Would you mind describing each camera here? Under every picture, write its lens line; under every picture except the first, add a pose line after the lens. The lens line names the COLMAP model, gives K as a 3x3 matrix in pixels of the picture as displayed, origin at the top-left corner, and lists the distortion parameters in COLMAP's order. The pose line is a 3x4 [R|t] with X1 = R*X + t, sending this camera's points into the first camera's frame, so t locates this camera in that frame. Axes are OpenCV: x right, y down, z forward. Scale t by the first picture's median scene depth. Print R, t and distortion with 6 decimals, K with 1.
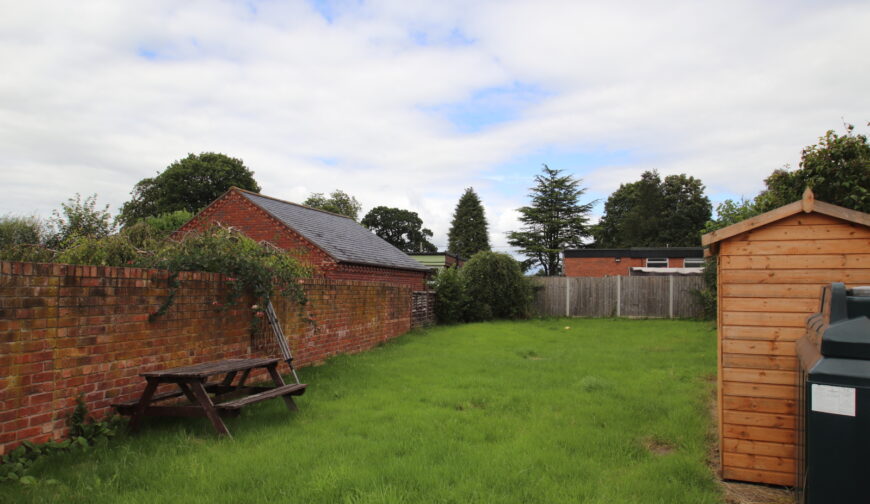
lens RADIAL K [[626.7, 0, 438.4], [0, 626.7, 251.9], [0, 0, 1]] dist [-0.027091, 0.001872]
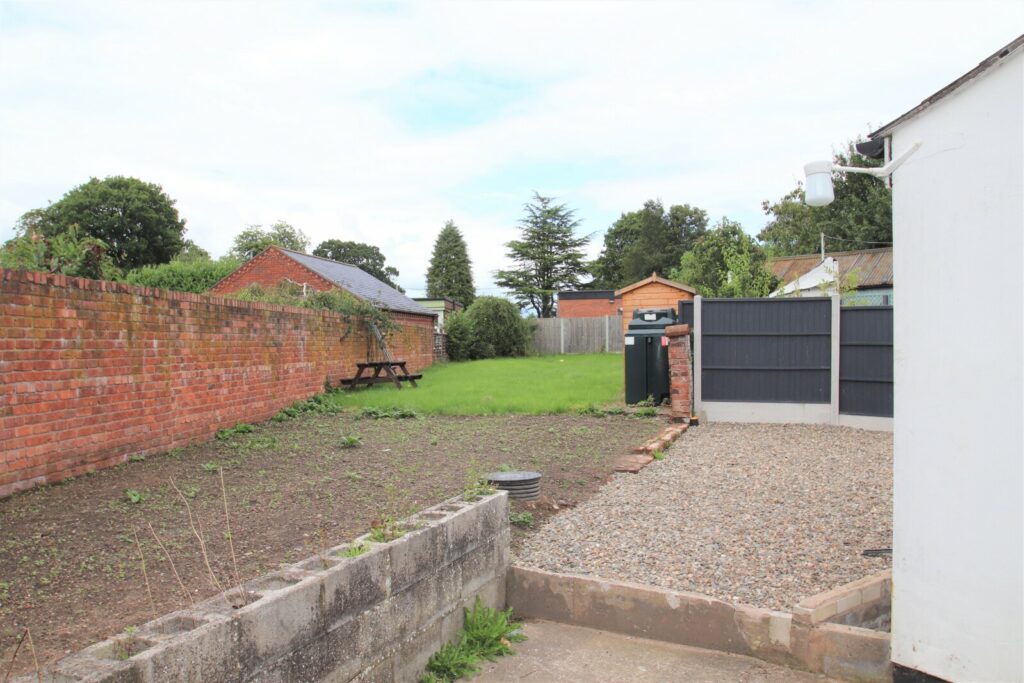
lens RADIAL K [[822.4, 0, 511.2], [0, 822.4, 341.0], [0, 0, 1]] dist [-0.011903, 0.002098]
pose [[0.990087, -0.028271, 0.137582, -0.024401], [0.020284, 0.998045, 0.059111, -0.002010], [-0.138984, -0.055734, 0.988725, -0.125739]]
